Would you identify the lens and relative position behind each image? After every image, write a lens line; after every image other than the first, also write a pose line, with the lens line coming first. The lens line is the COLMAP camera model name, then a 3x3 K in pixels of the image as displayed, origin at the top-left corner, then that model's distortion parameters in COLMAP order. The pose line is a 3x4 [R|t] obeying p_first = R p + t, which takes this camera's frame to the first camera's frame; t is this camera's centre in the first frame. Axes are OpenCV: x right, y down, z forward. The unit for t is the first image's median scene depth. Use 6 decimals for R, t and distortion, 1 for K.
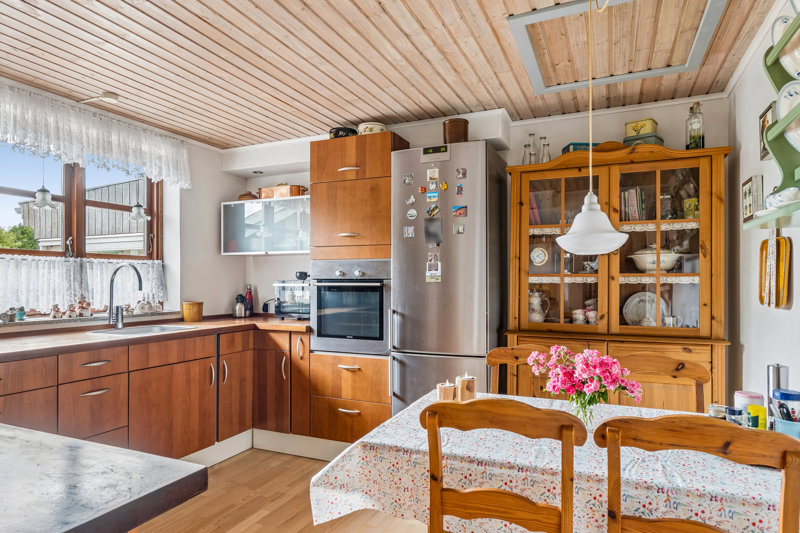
lens RADIAL K [[490.2, 0, 398.9], [0, 490.2, 274.7], [0, 0, 1]] dist [-0.000631, 0.000281]
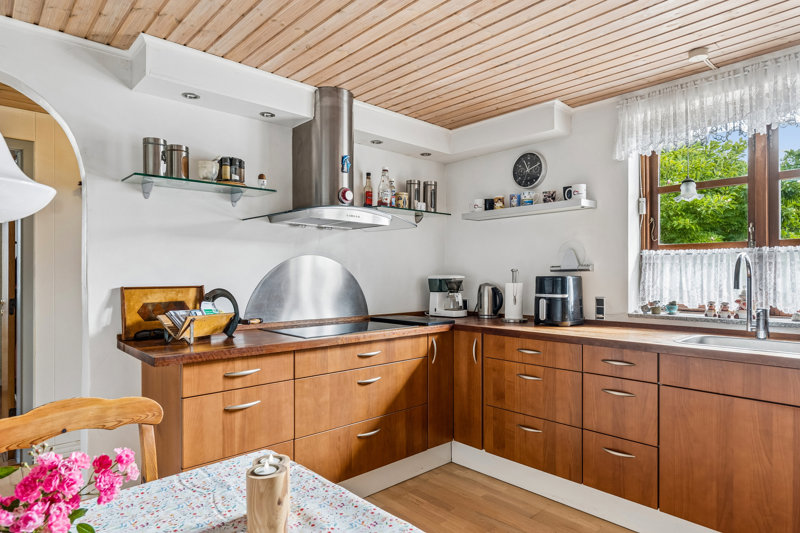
lens RADIAL K [[479.9, 0, 399.2], [0, 479.9, 268.1], [0, 0, 1]] dist [0.007029, 0.001849]
pose [[-0.407161, -0.009857, -0.913303, 0.357768], [0.015369, 0.999726, -0.017642, 0.006109], [0.913227, -0.021220, -0.406898, 0.857776]]
